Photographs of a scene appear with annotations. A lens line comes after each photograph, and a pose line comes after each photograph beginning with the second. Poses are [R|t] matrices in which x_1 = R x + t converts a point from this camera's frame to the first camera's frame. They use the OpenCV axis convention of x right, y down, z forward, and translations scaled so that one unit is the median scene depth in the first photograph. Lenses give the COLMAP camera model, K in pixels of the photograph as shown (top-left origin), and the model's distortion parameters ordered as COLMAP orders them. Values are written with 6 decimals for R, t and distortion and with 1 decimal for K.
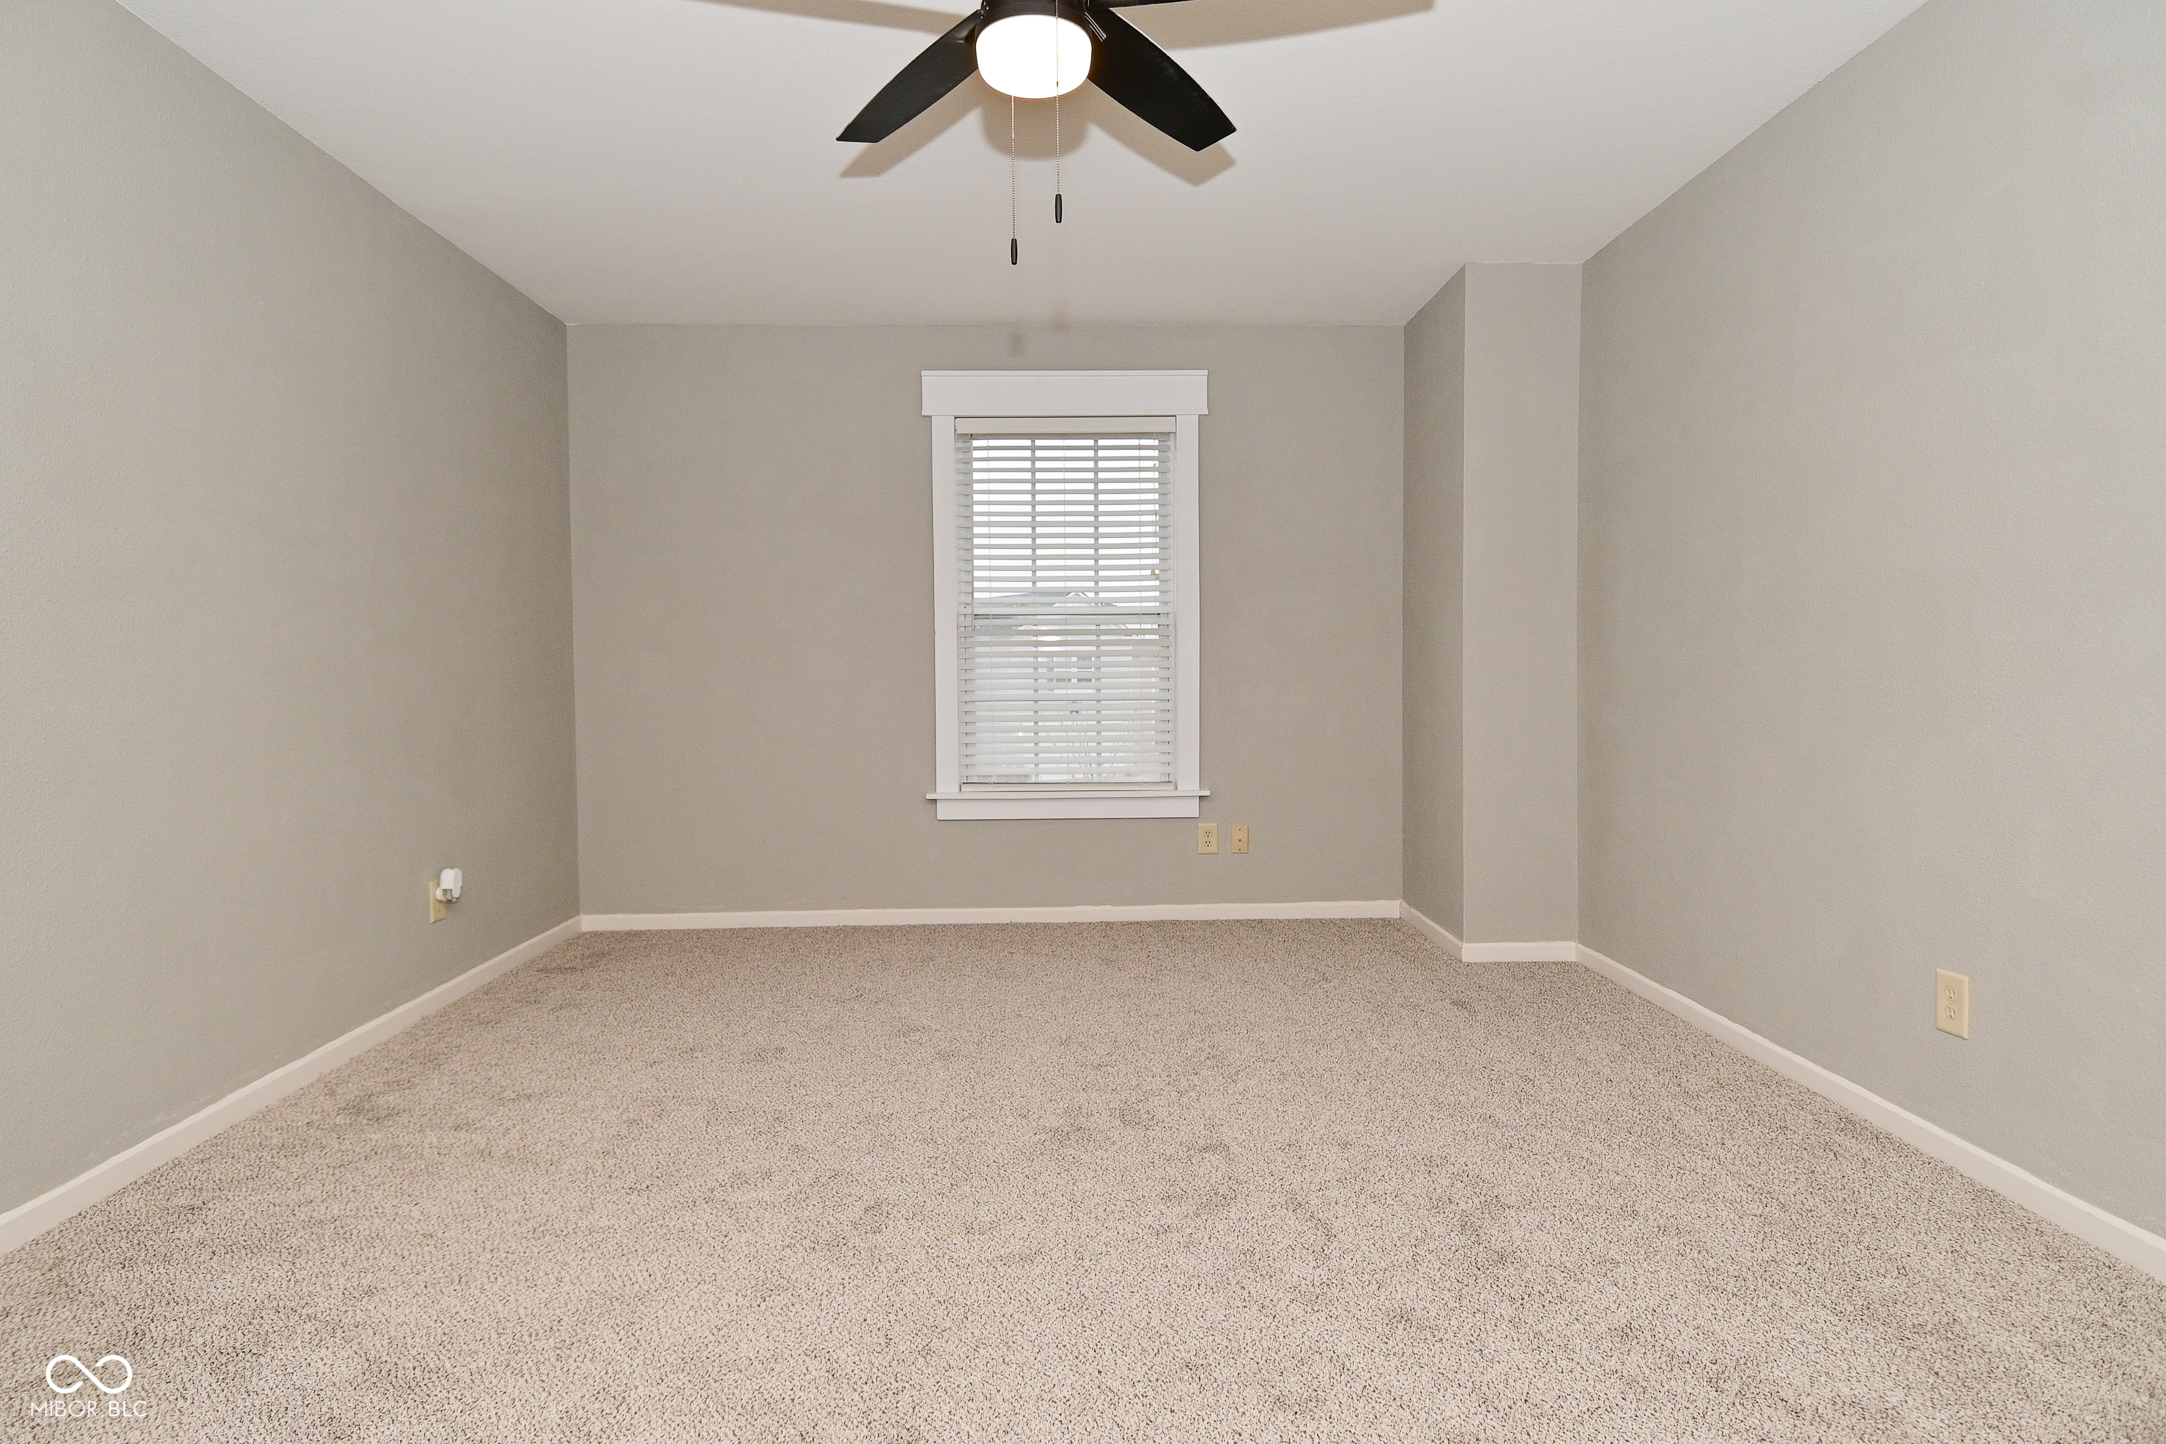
lens RADIAL K [[1137.4, 0, 1077.0], [0, 1137.4, 710.1], [0, 0, 1]] dist [0.018612, -0.030371]
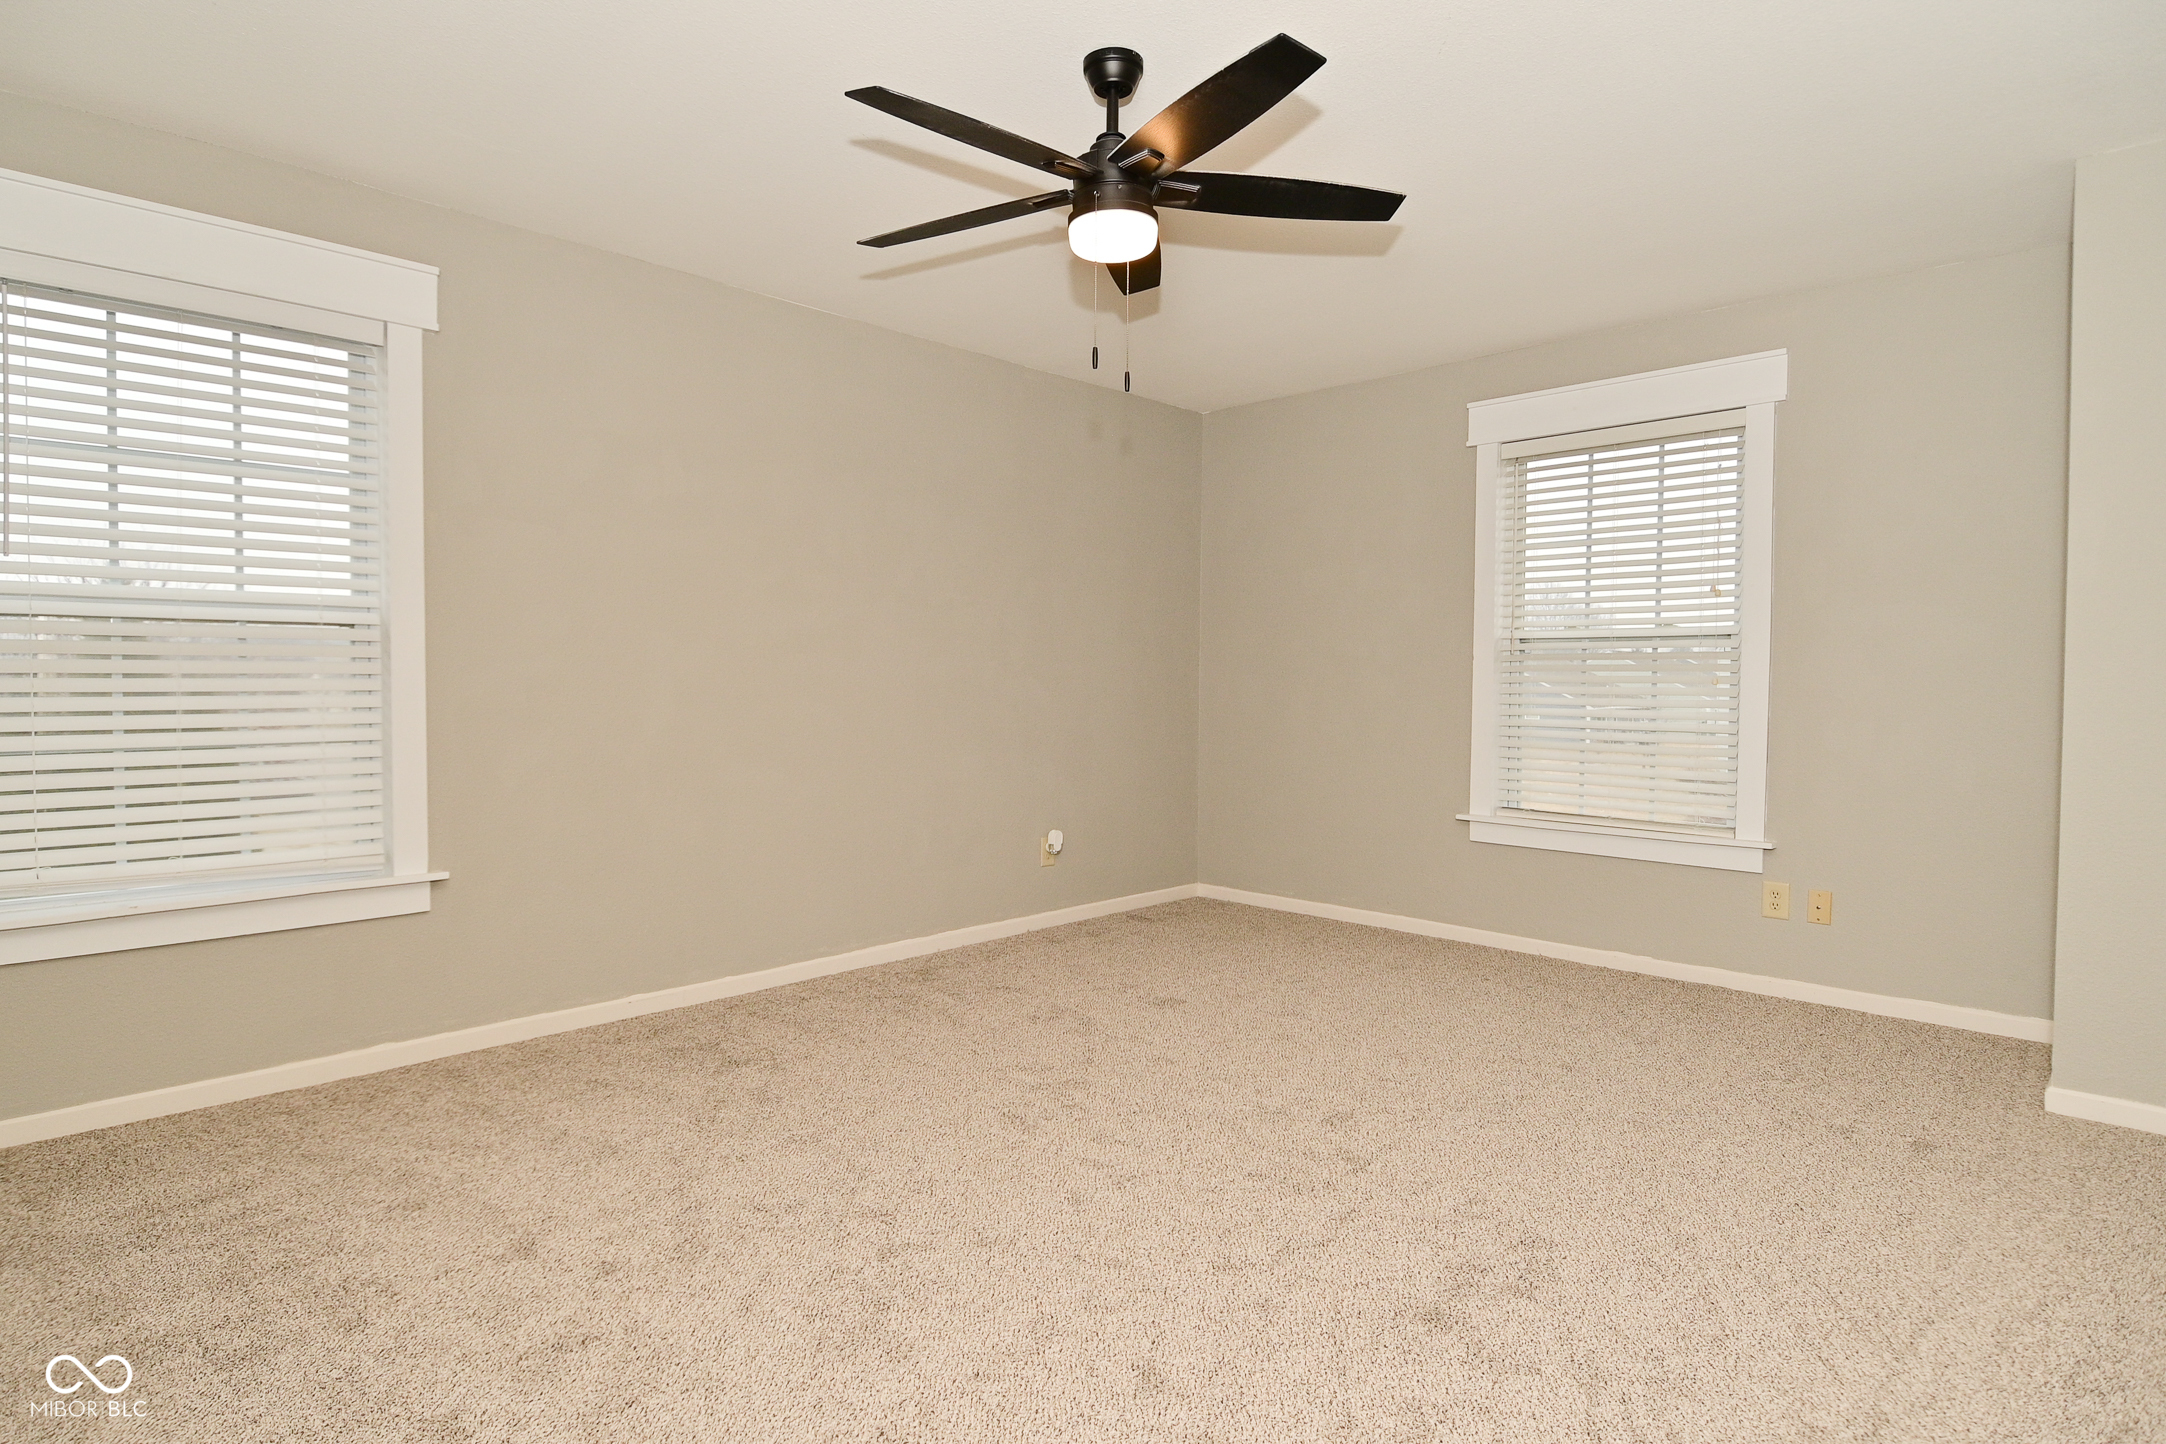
lens RADIAL K [[1137.4, 0, 1077.0], [0, 1137.4, 710.1], [0, 0, 1]] dist [0.018612, -0.030371]
pose [[0.691347, 0.032973, -0.721770, 0.368295], [-0.034849, 0.999317, 0.012272, -0.020948], [0.721682, 0.016669, 0.692024, 0.036494]]
